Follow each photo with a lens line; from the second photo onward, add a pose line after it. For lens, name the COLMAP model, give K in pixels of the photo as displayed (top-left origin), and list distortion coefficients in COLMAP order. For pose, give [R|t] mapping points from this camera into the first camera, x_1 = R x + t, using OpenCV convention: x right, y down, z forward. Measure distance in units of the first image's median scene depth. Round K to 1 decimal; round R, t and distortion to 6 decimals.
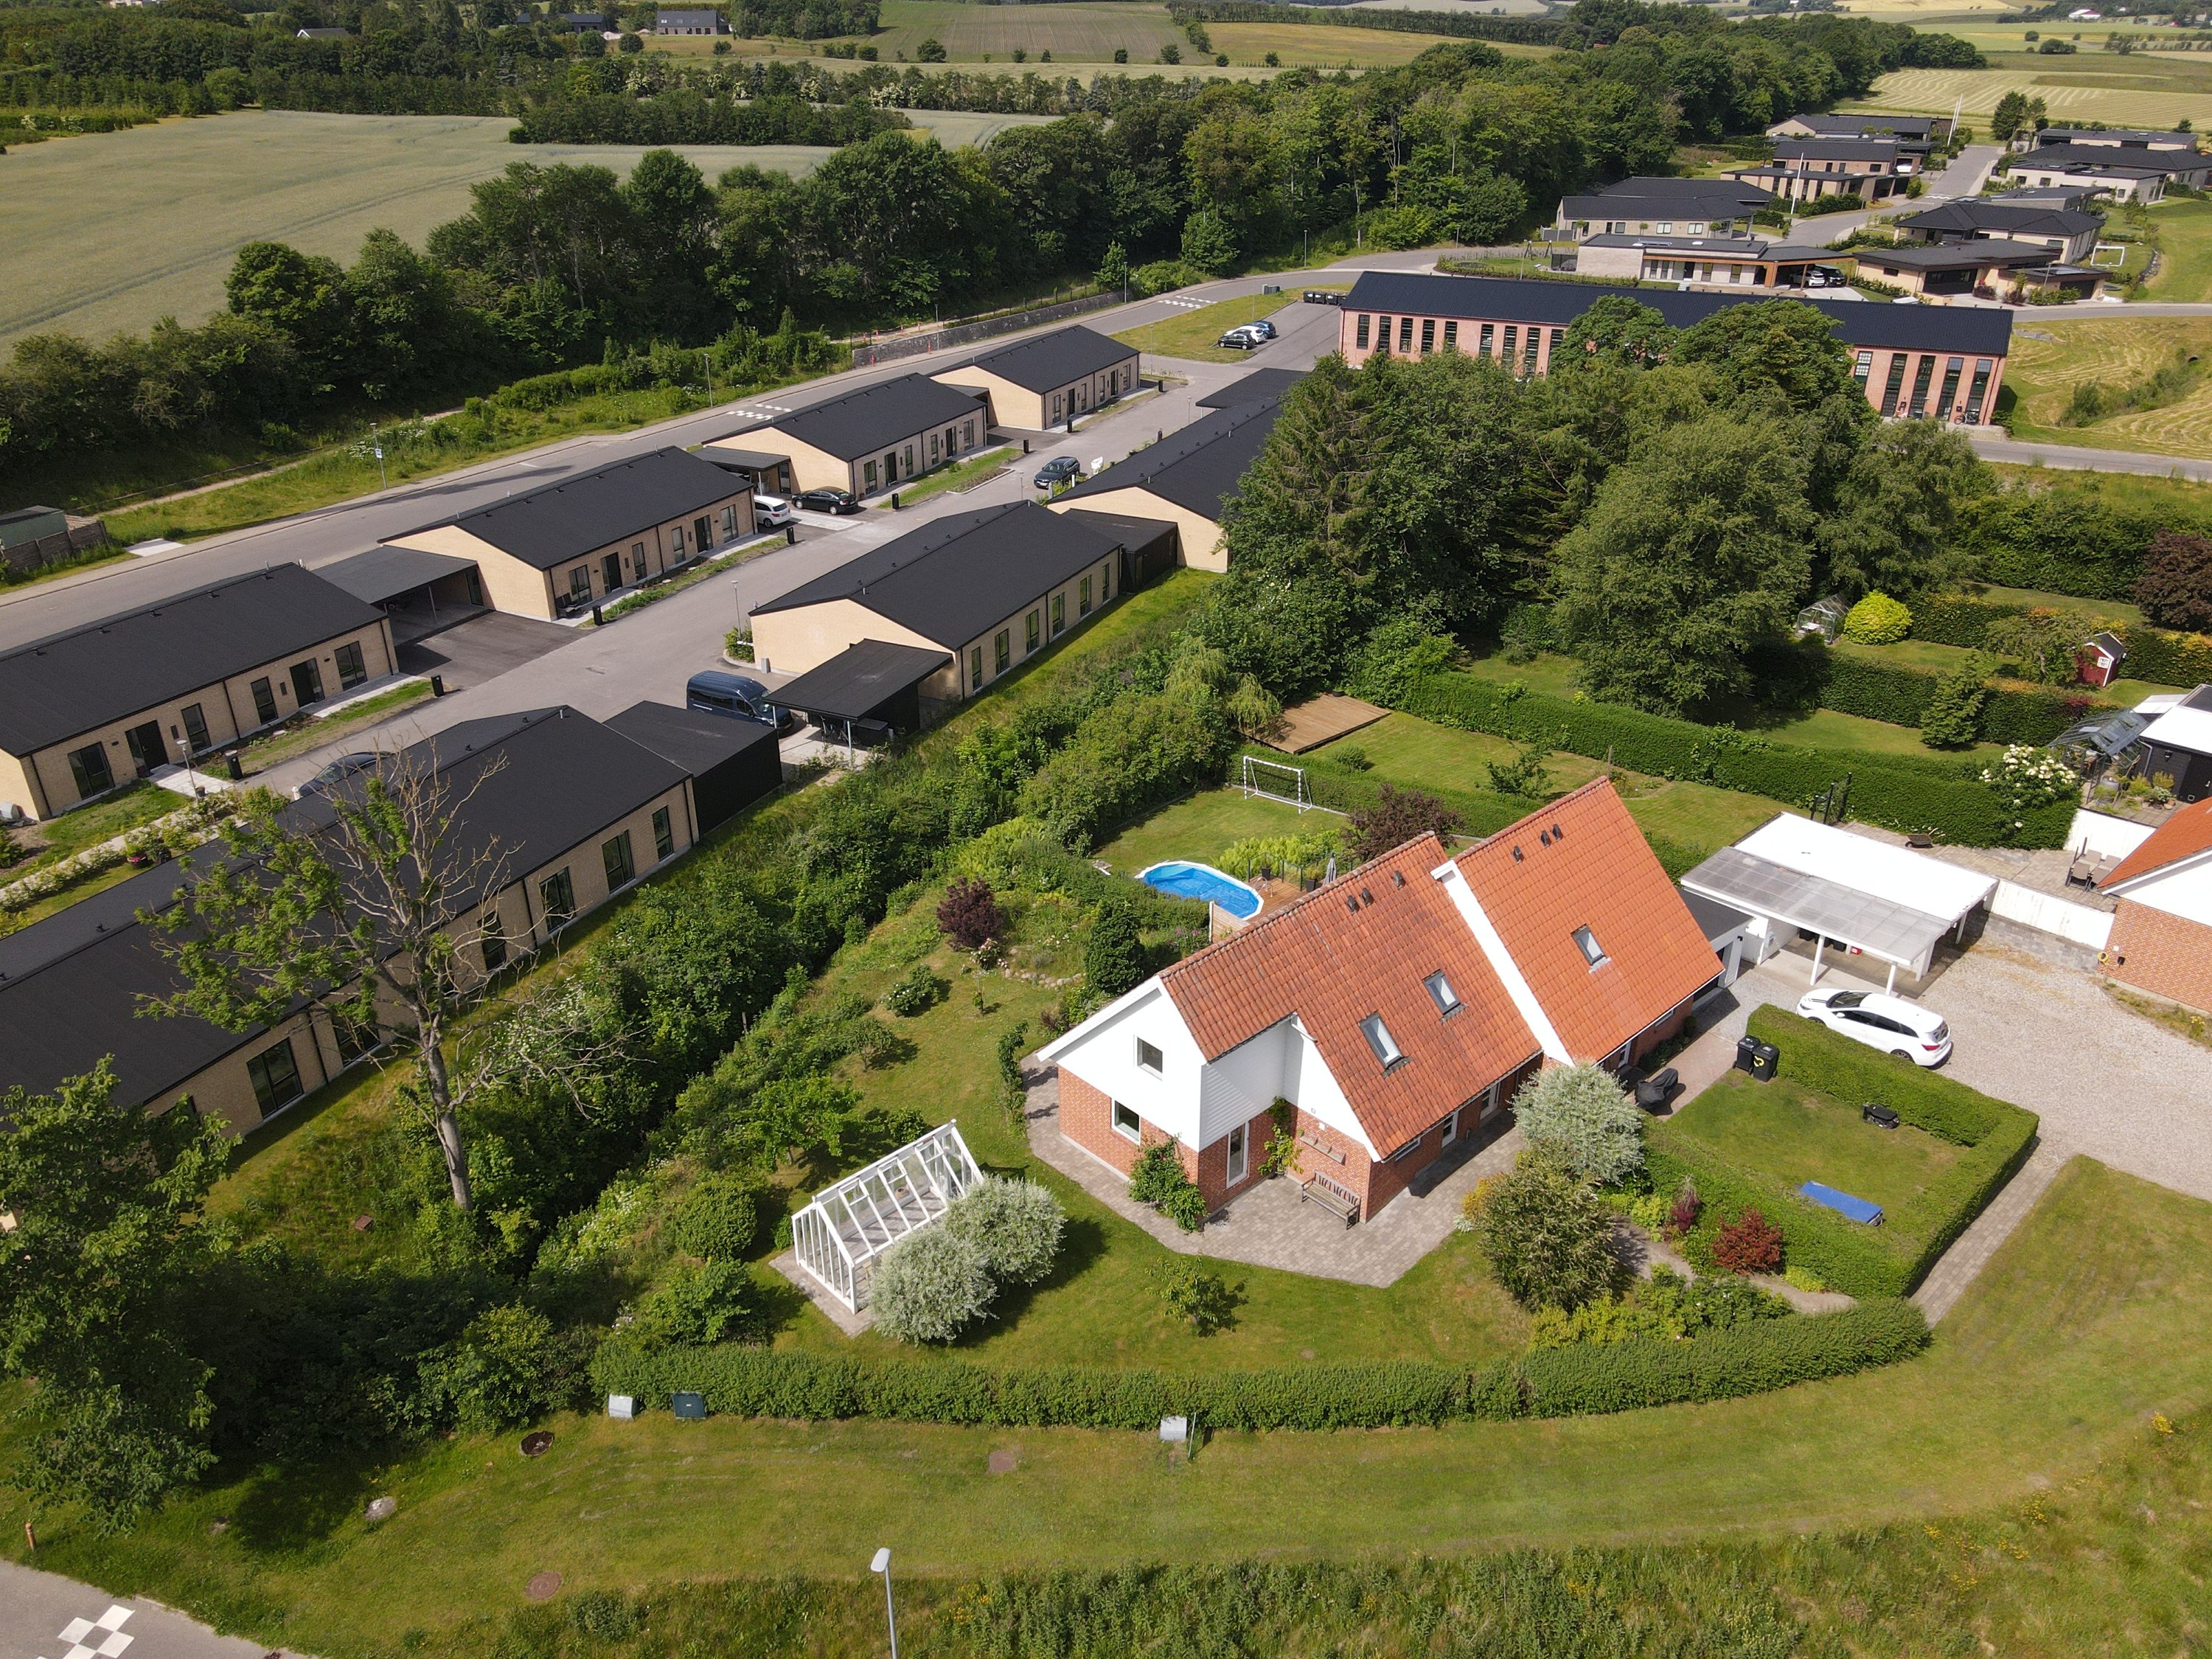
lens RADIAL K [[1603.6, 0, 1106.0], [0, 1603.6, 829.5], [0, 0, 1]] dist [-0.012692, 0.039614]
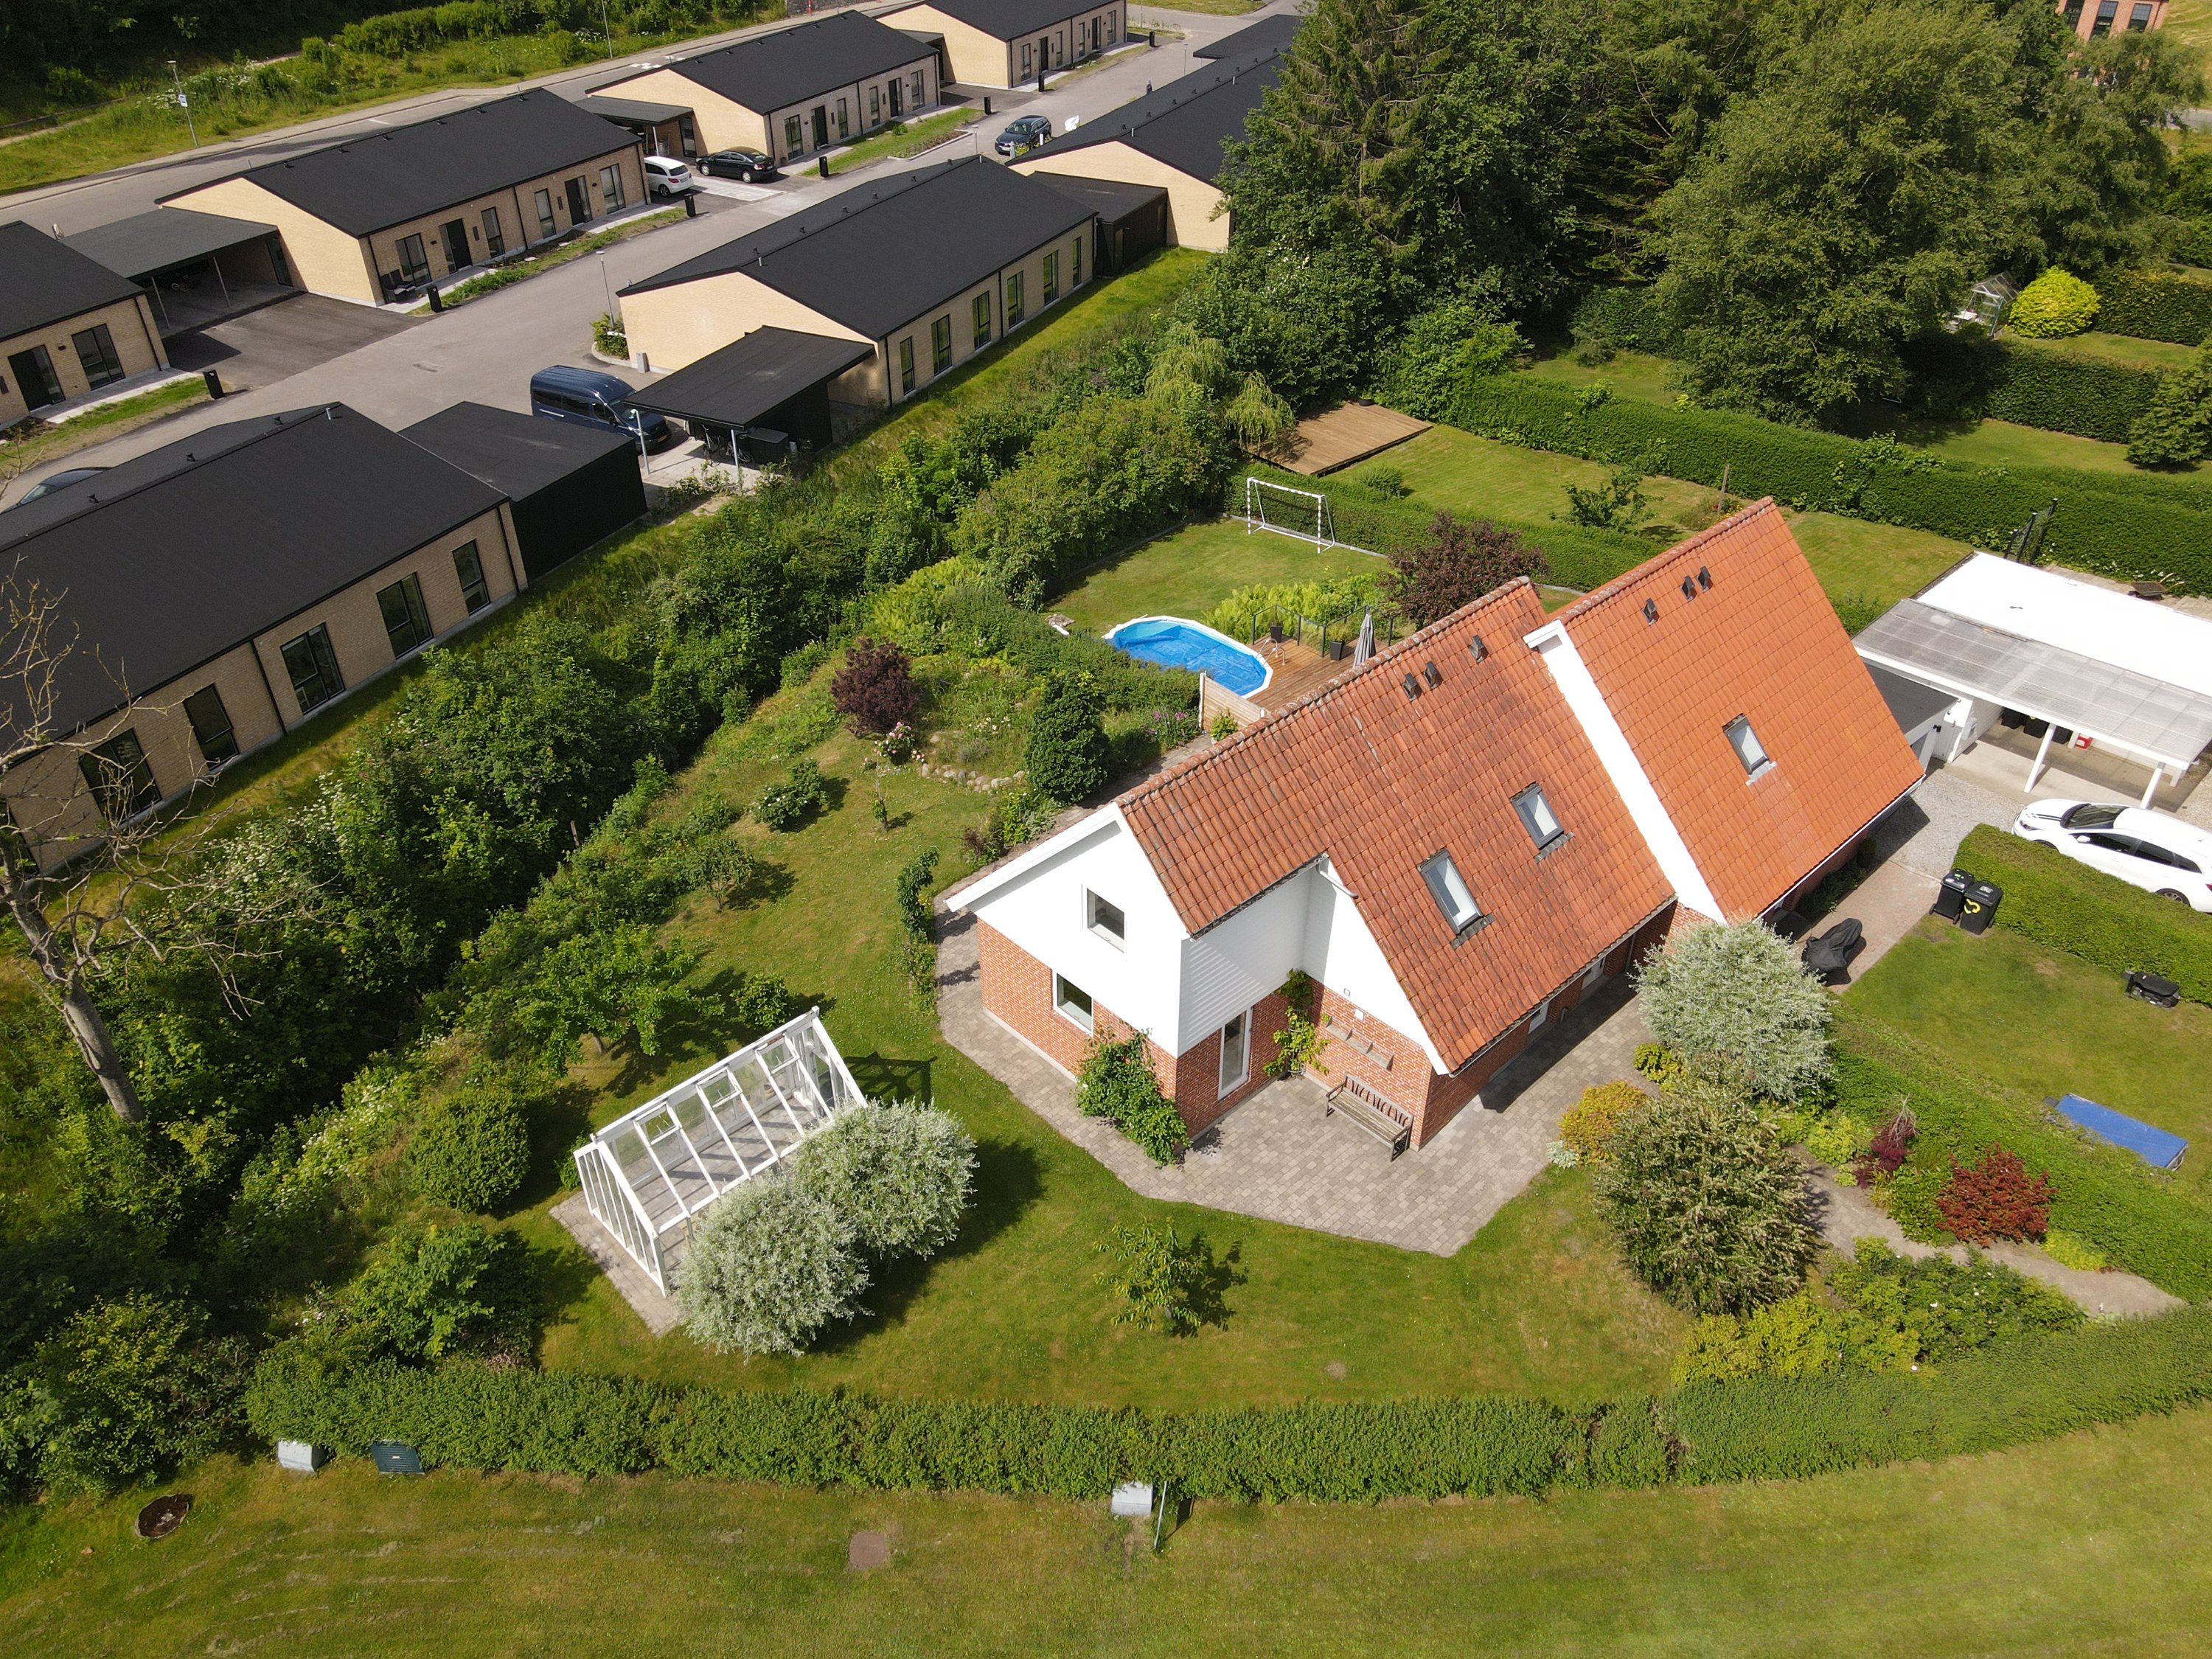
lens RADIAL K [[1603.6, 0, 1106.0], [0, 1603.6, 829.5], [0, 0, 1]] dist [-0.012692, 0.039614]
pose [[0.999991, 0.001828, 0.003872, 0.018068], [-0.002414, 0.987601, 0.156968, 0.000574], [-0.003537, -0.156976, 0.987596, 0.252240]]
